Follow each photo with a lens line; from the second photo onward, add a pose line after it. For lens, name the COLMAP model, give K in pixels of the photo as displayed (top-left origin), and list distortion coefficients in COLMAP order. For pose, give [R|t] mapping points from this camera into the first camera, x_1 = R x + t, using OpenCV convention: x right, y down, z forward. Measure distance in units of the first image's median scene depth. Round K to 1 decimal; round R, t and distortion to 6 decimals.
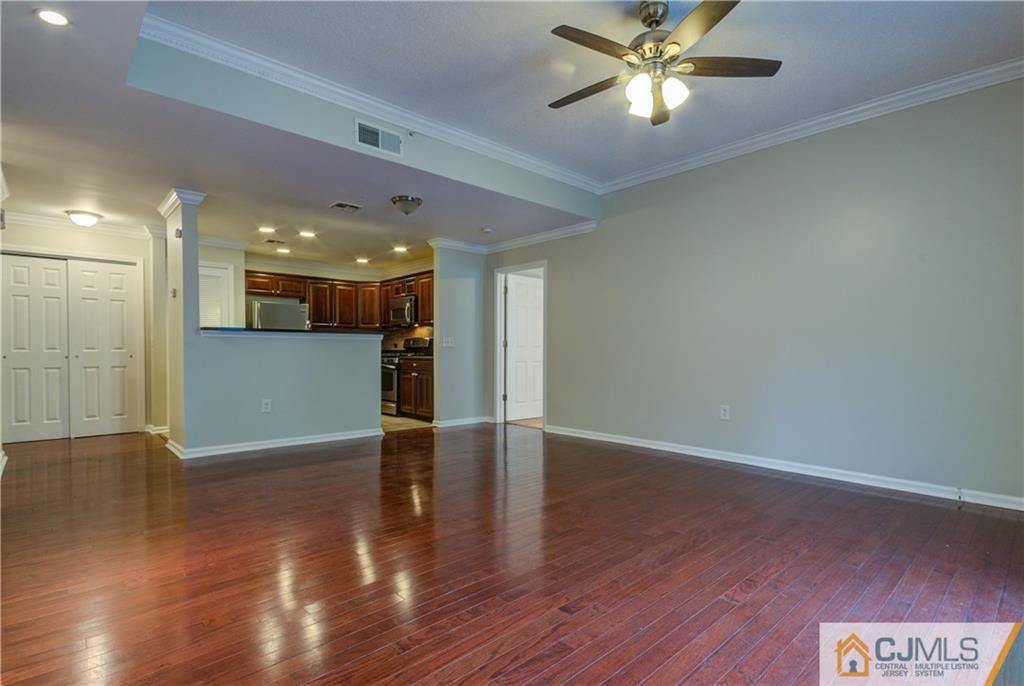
lens RADIAL K [[503.6, 0, 515.8], [0, 503.6, 358.7], [0, 0, 1]] dist [0.000123, -0.000289]
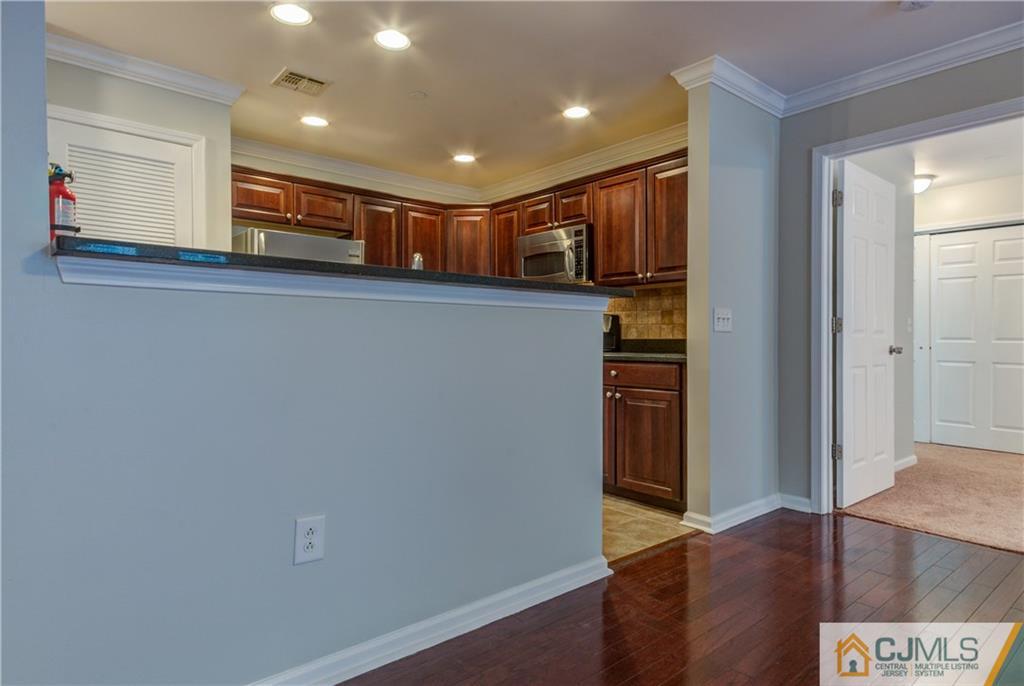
lens RADIAL K [[575.7, 0, 512.0], [0, 575.7, 343.0], [0, 0, 1]] dist [-0.004151, -0.000051]
pose [[0.999514, 0.001560, -0.031134, -0.273216], [-0.001887, 0.999944, -0.010453, -0.008496], [0.031116, 0.010506, 0.999461, 0.500227]]
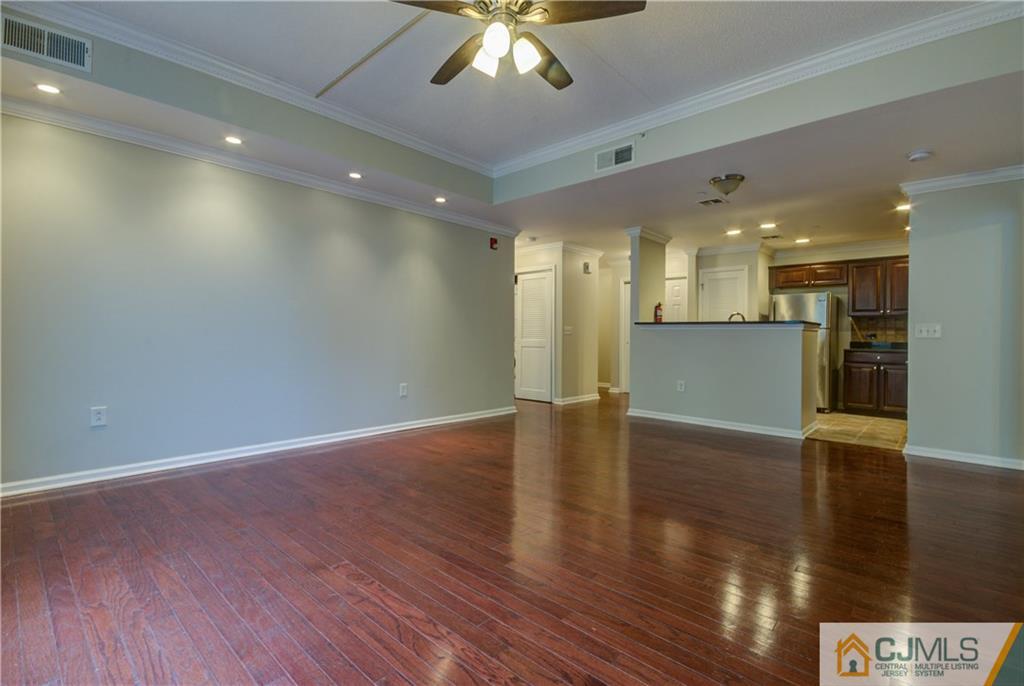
lens RADIAL K [[468.5, 0, 511.4], [0, 468.5, 338.7], [0, 0, 1]] dist [0.003569, 0.000361]
pose [[0.073544, 0.003785, -0.997285, 0.427802], [-0.029213, 0.999572, 0.001640, -0.007032], [0.996864, 0.029013, 0.073623, 0.373848]]
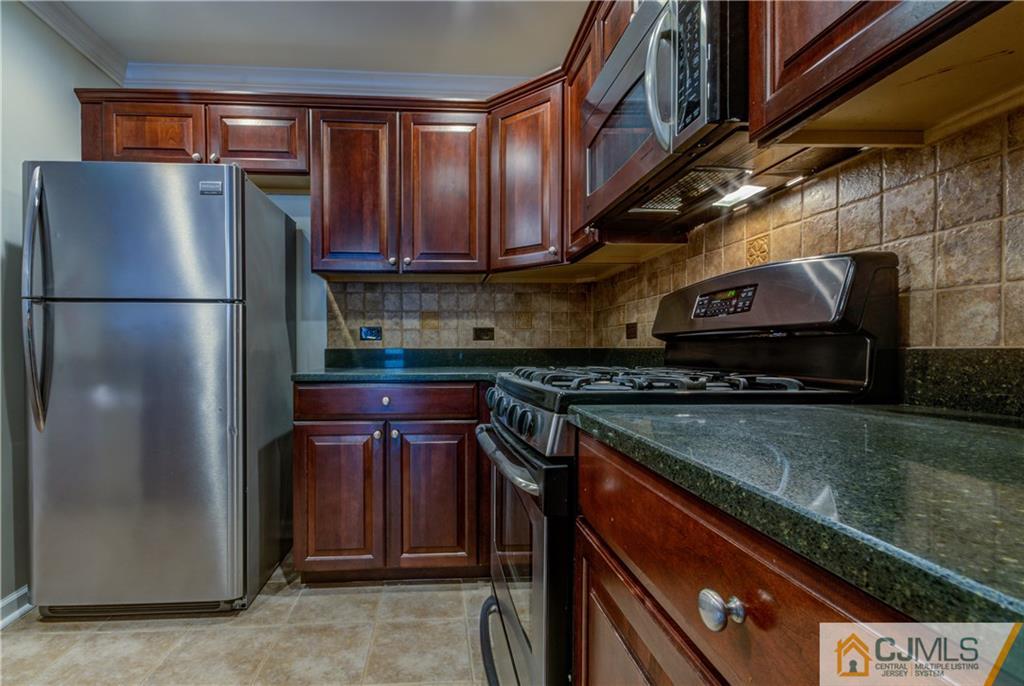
lens RADIAL K [[476.9, 0, 462.5], [0, 476.9, 346.8], [0, 0, 1]] dist [0.001548, 0.000131]
pose [[0.772962, -0.002982, -0.634445, -0.188545], [-0.009118, 0.999833, -0.015809, -0.016467], [0.634387, 0.018004, 0.772806, 0.939068]]
